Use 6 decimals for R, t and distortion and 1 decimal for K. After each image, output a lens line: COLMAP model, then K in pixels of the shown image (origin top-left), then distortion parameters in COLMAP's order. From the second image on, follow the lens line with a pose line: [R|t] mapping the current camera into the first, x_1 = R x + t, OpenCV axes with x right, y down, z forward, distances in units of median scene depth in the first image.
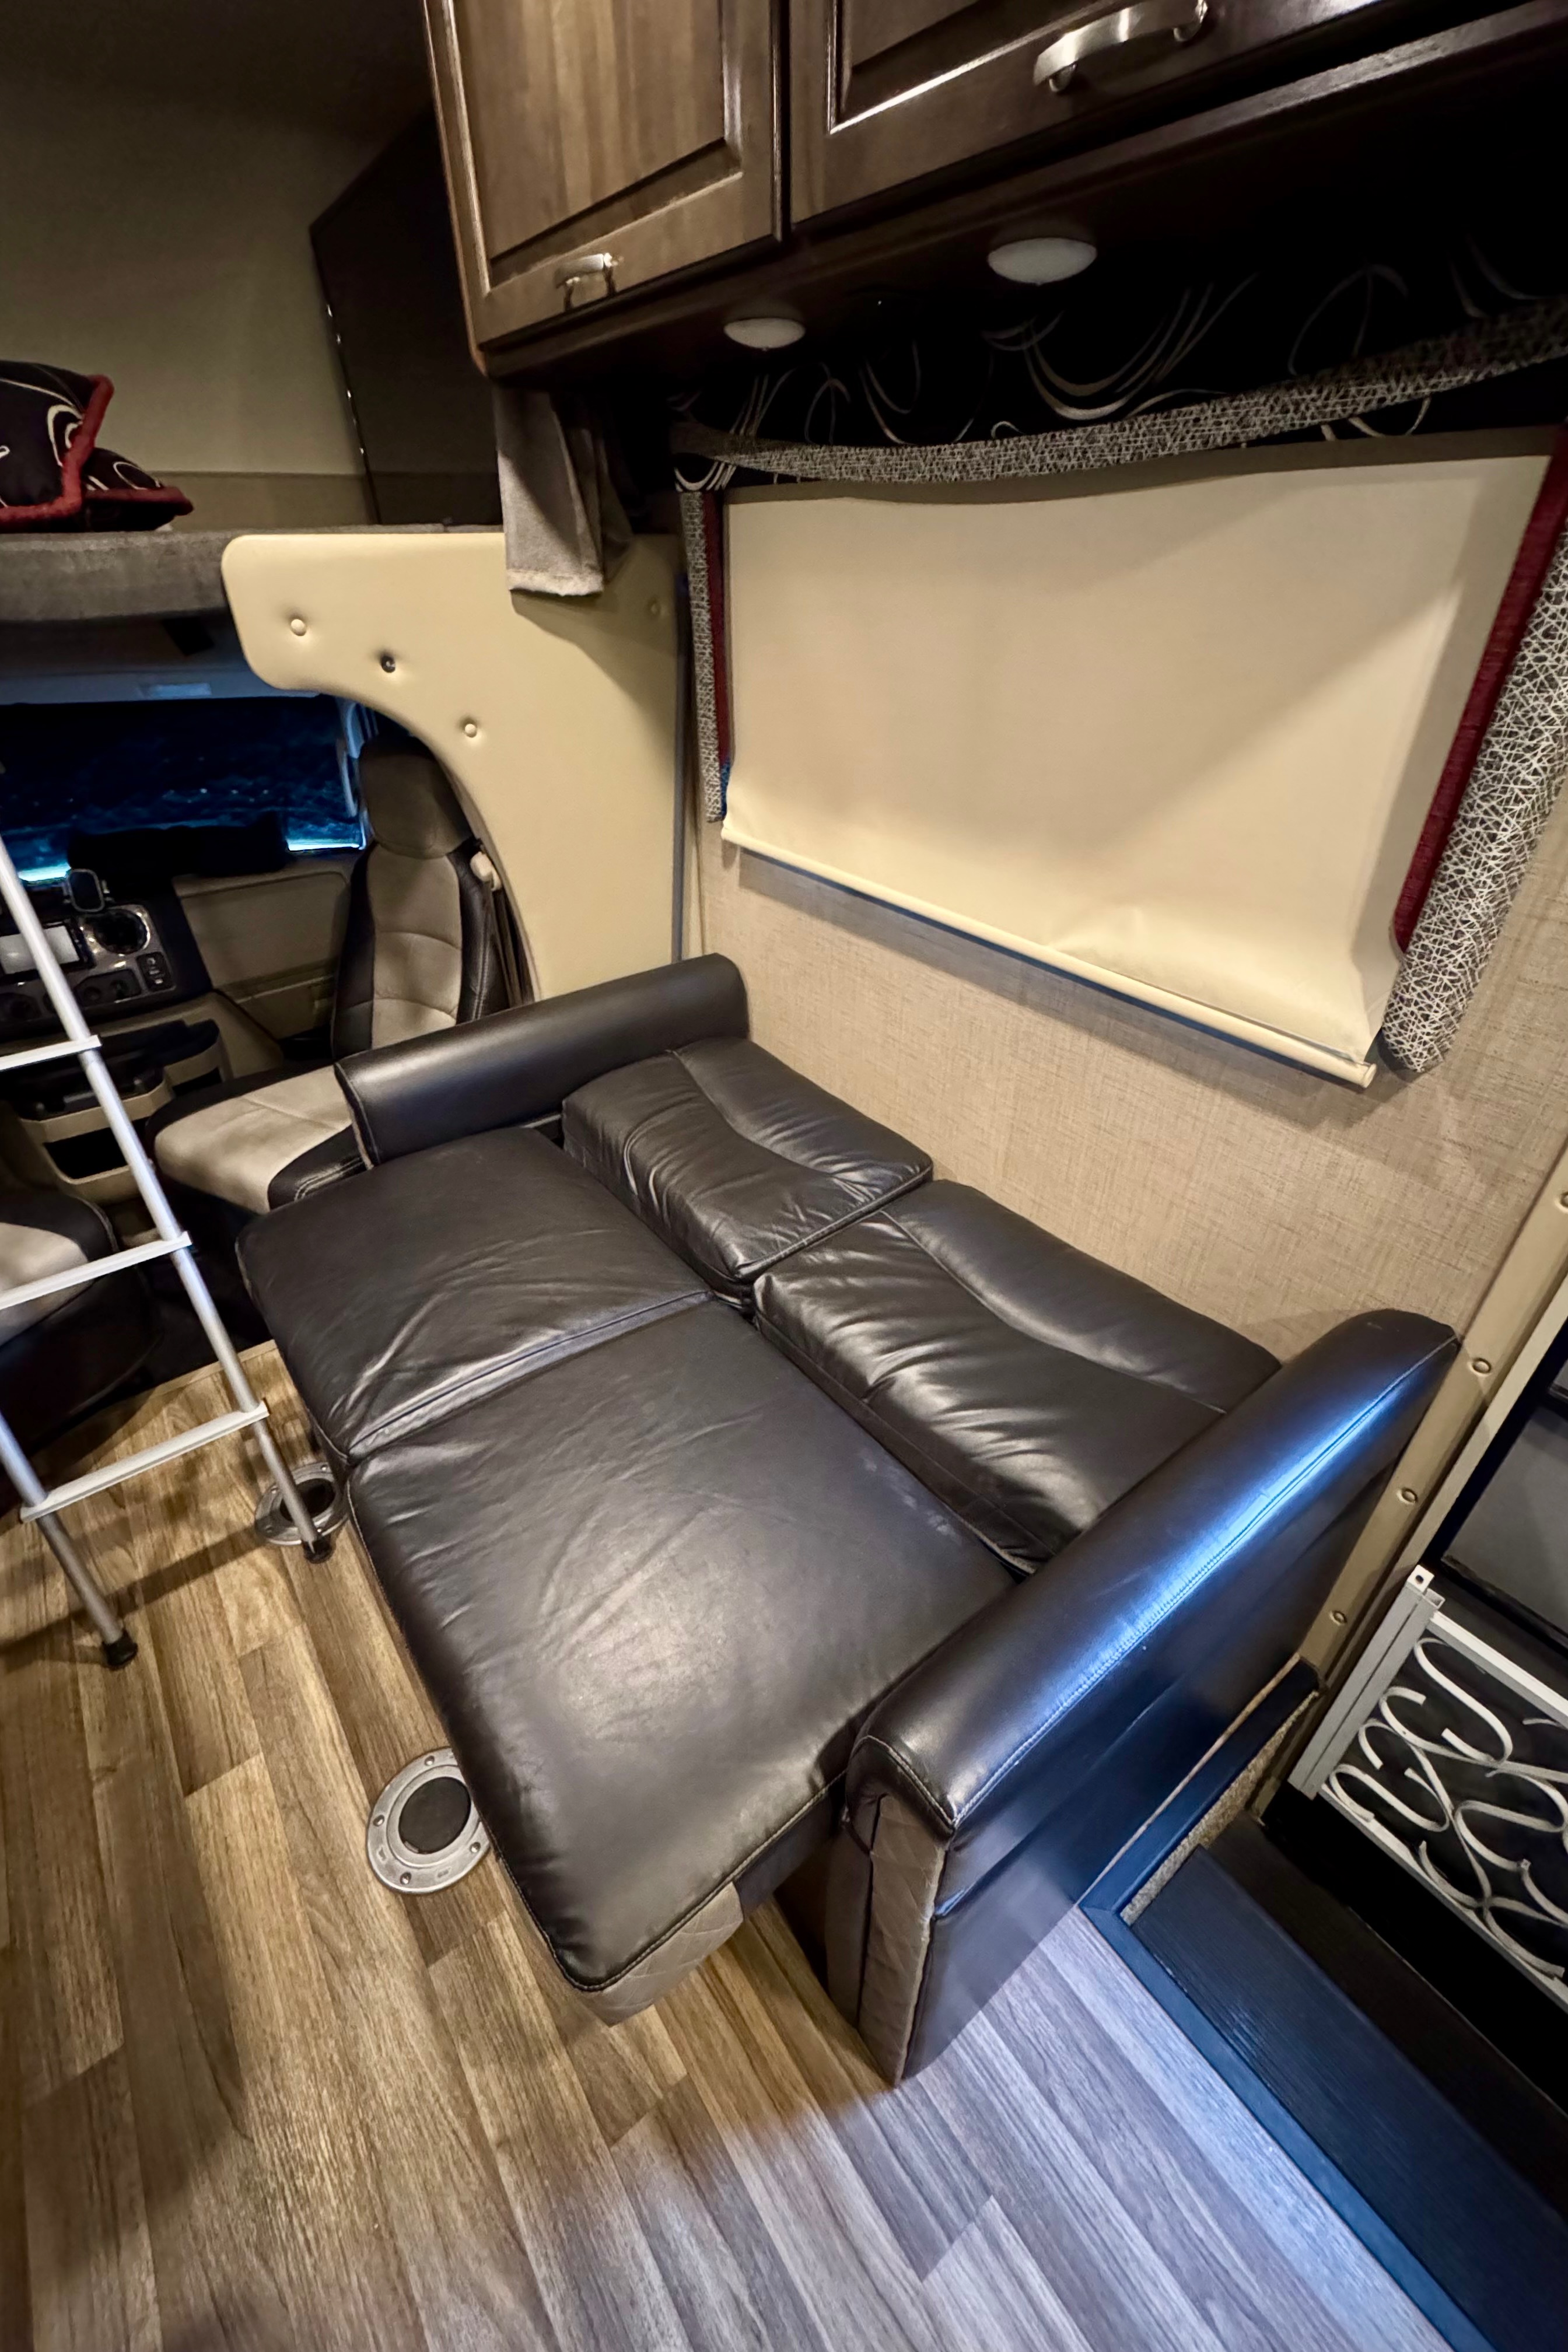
lens RADIAL K [[932.4, 0, 784.0], [0, 932.4, 1176.0], [0, 0, 1]] dist [-0.000465, -0.000206]
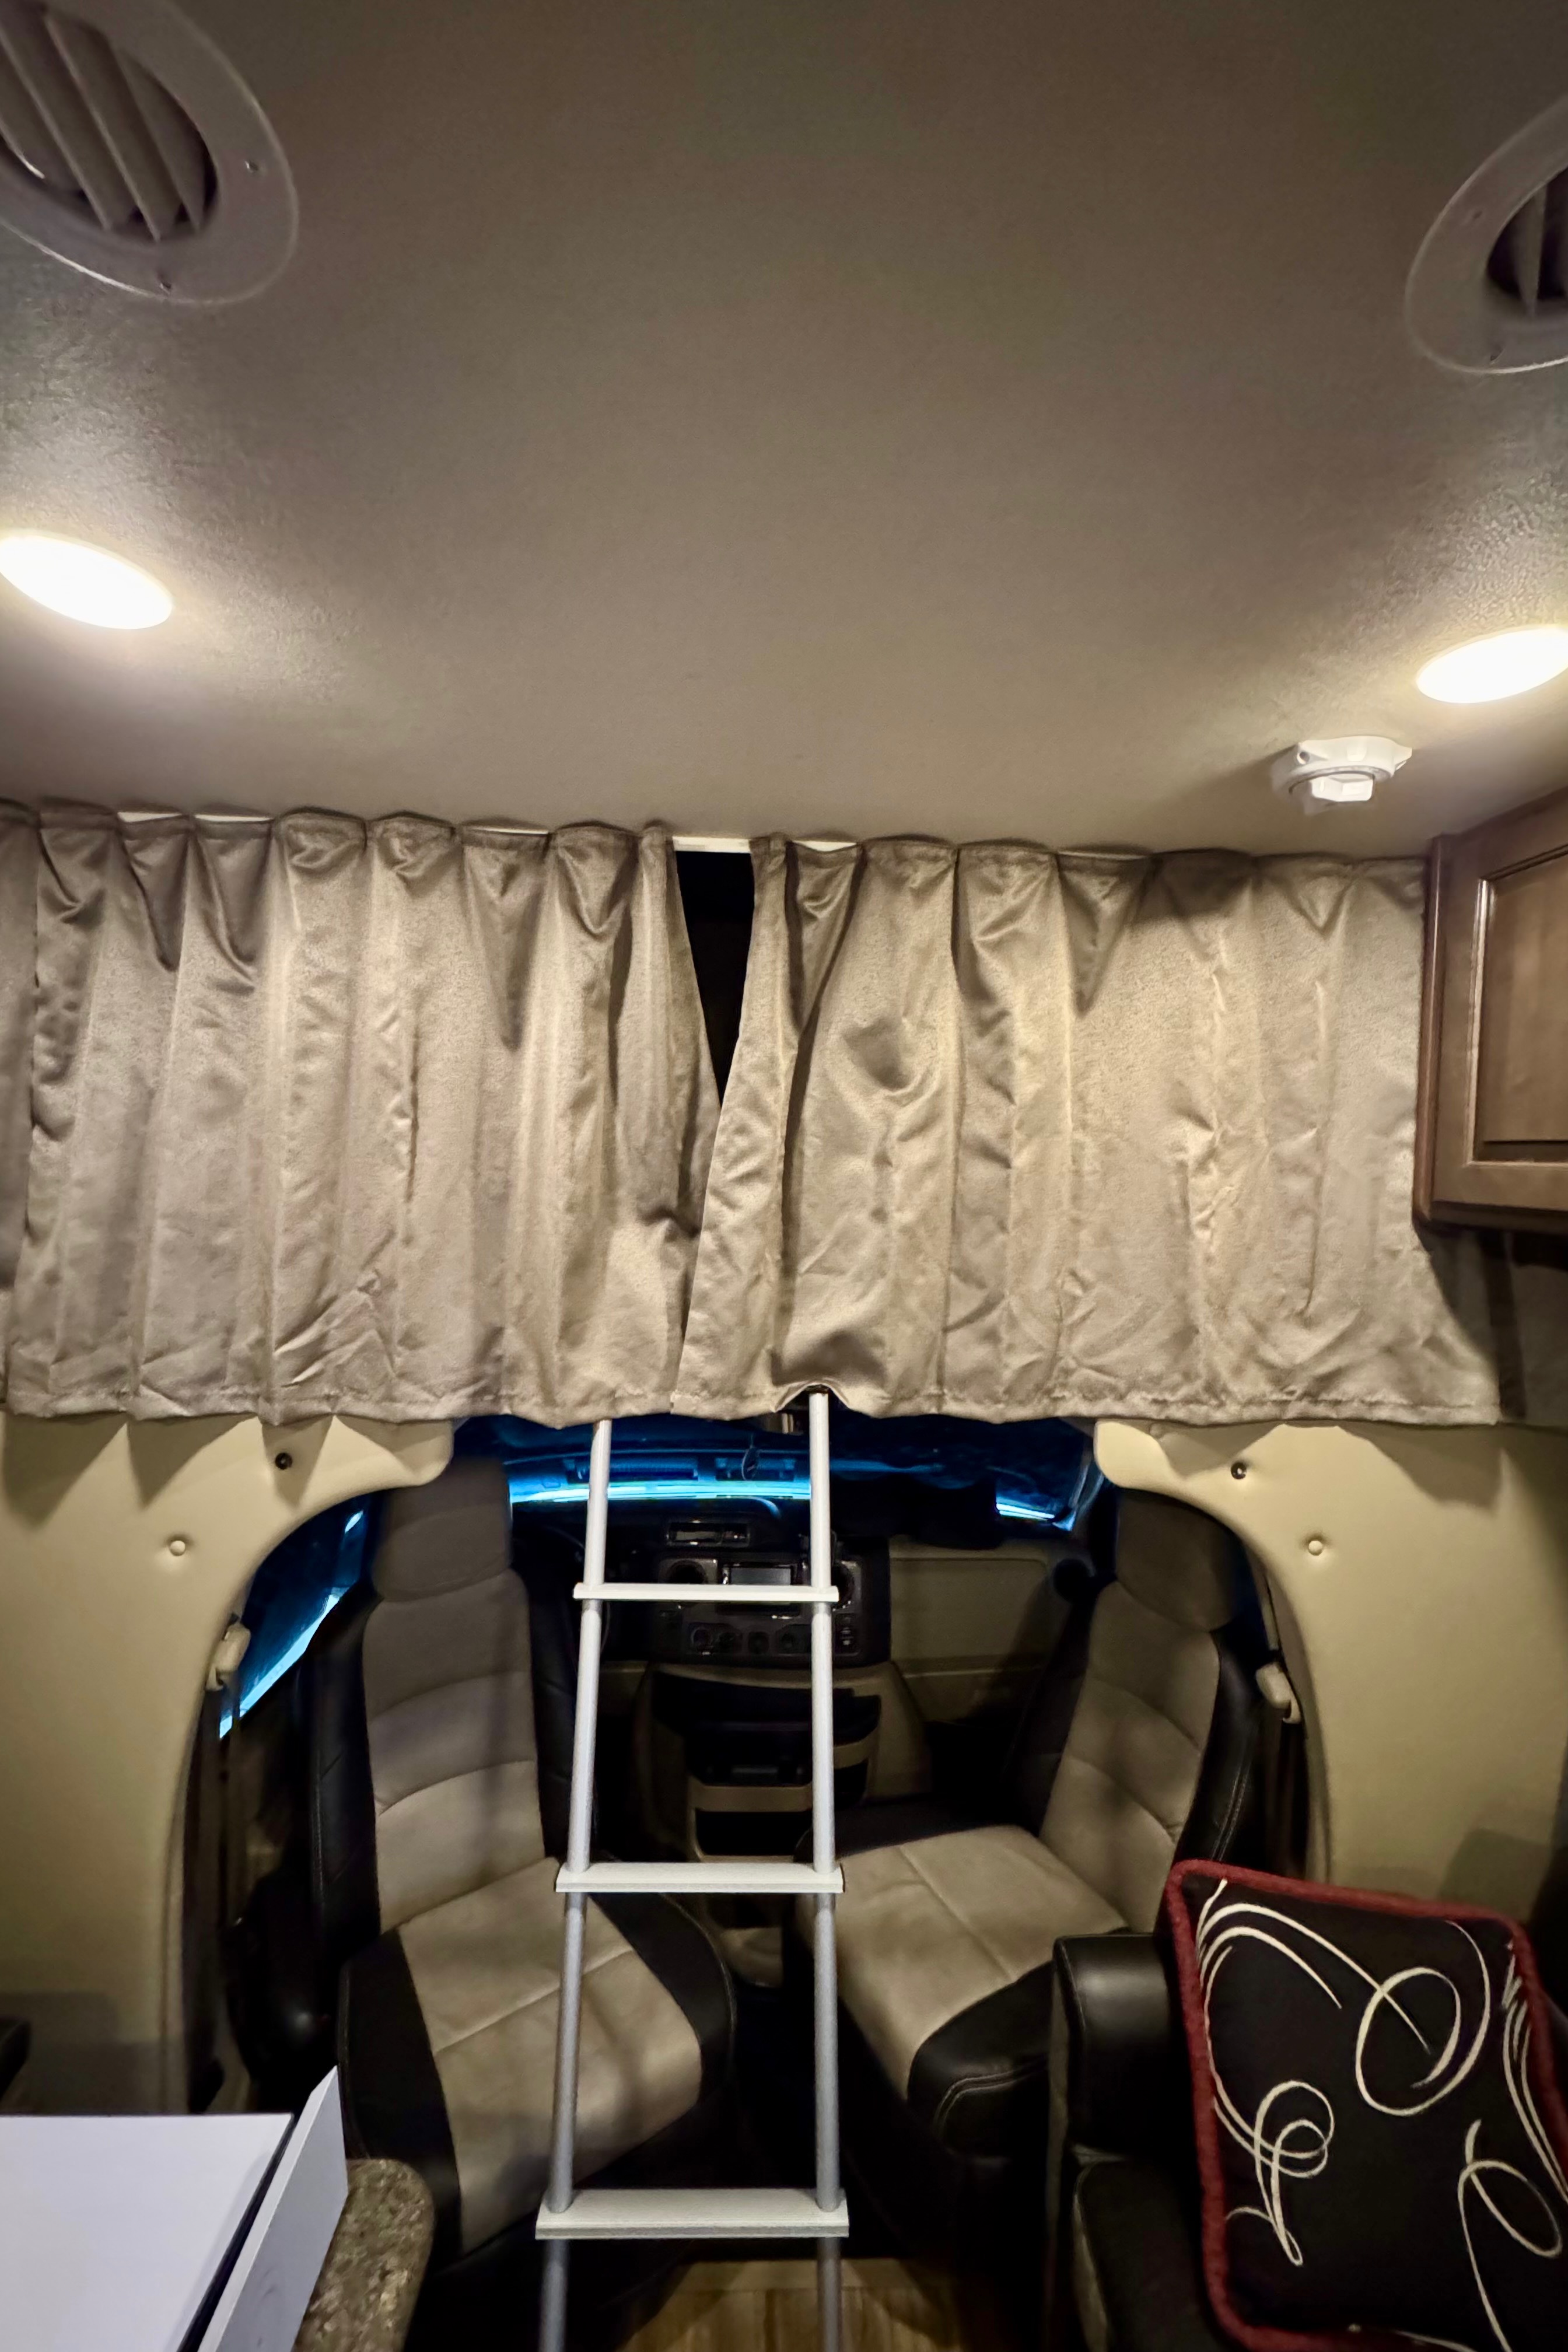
lens RADIAL K [[932.4, 0, 784.0], [0, 932.4, 1176.0], [0, 0, 1]] dist [-0.000465, -0.000206]
pose [[0.818633, 0.041136, -0.572842, -0.211225], [-0.346707, 0.830572, -0.435826, -0.186101], [0.457858, 0.555390, 0.694196, 0.033380]]
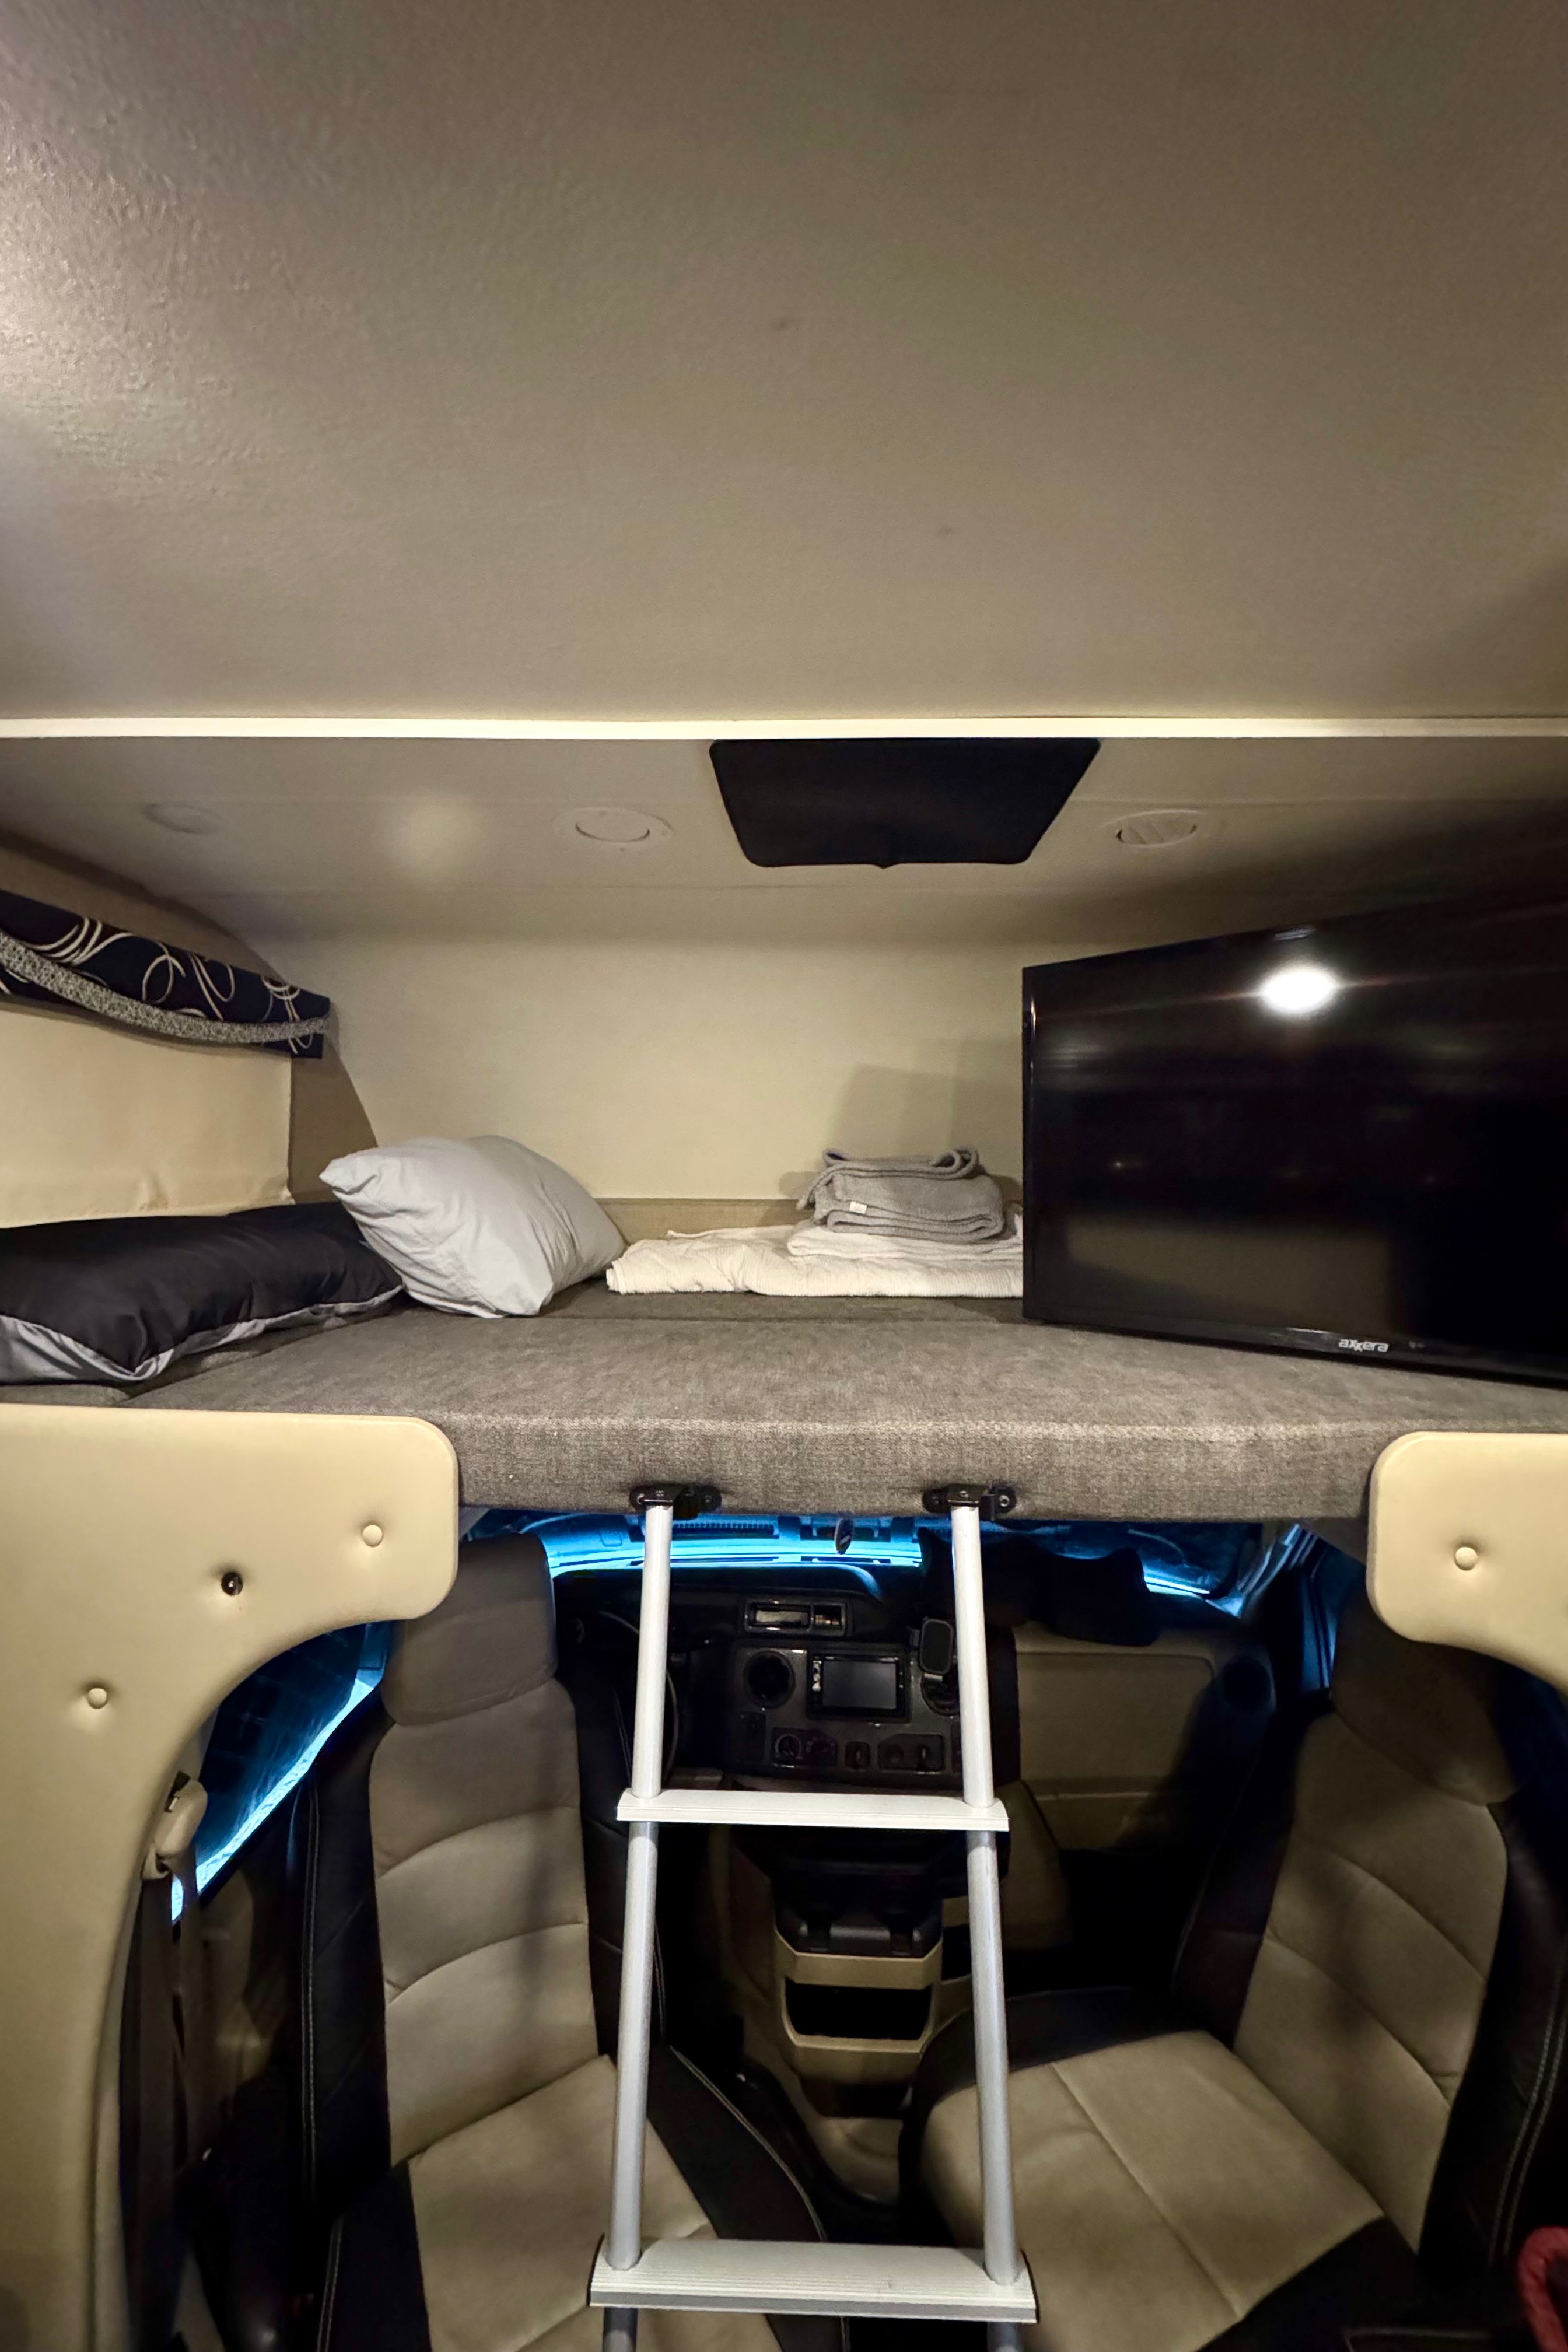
lens RADIAL K [[932.4, 0, 784.0], [0, 932.4, 1176.0], [0, 0, 1]] dist [-0.000465, -0.000206]
pose [[0.774583, 0.029148, -0.631800, -0.342602], [-0.368916, 0.832222, -0.413894, -0.262780], [0.513734, 0.553676, 0.655378, 0.149059]]
